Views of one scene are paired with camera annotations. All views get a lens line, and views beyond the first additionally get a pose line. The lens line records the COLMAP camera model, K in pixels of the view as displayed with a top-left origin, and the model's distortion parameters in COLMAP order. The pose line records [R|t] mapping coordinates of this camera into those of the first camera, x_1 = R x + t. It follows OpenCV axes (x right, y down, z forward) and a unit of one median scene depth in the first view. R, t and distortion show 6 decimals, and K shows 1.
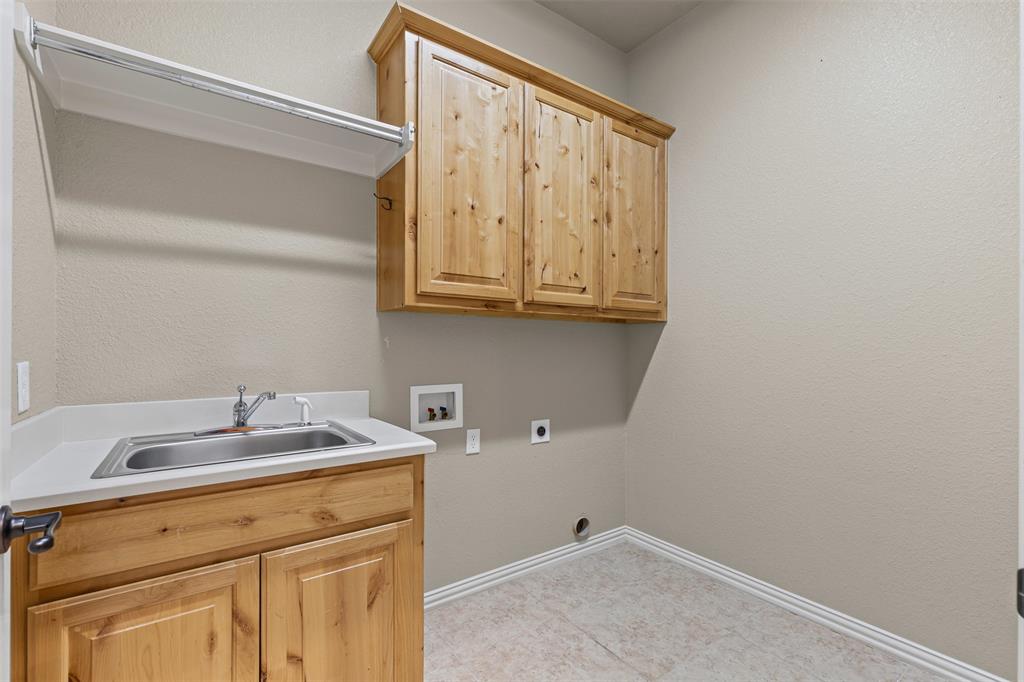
lens RADIAL K [[466.1, 0, 510.7], [0, 466.1, 345.2], [0, 0, 1]] dist [-0.005292, -0.000165]
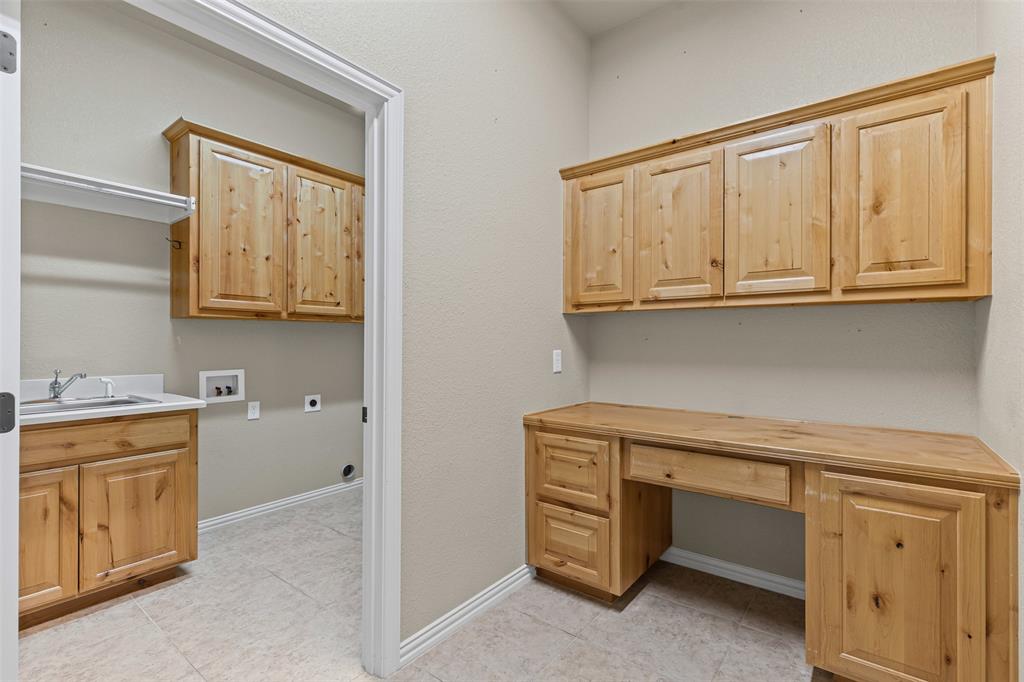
lens RADIAL K [[466.1, 0, 516.2], [0, 466.1, 340.0], [0, 0, 1]] dist [-0.005292, -0.000165]
pose [[0.951824, -0.001489, 0.306640, 0.291959], [0.001729, 0.999998, -0.000511, -0.004067], [-0.306639, 0.001017, 0.951825, -0.693225]]
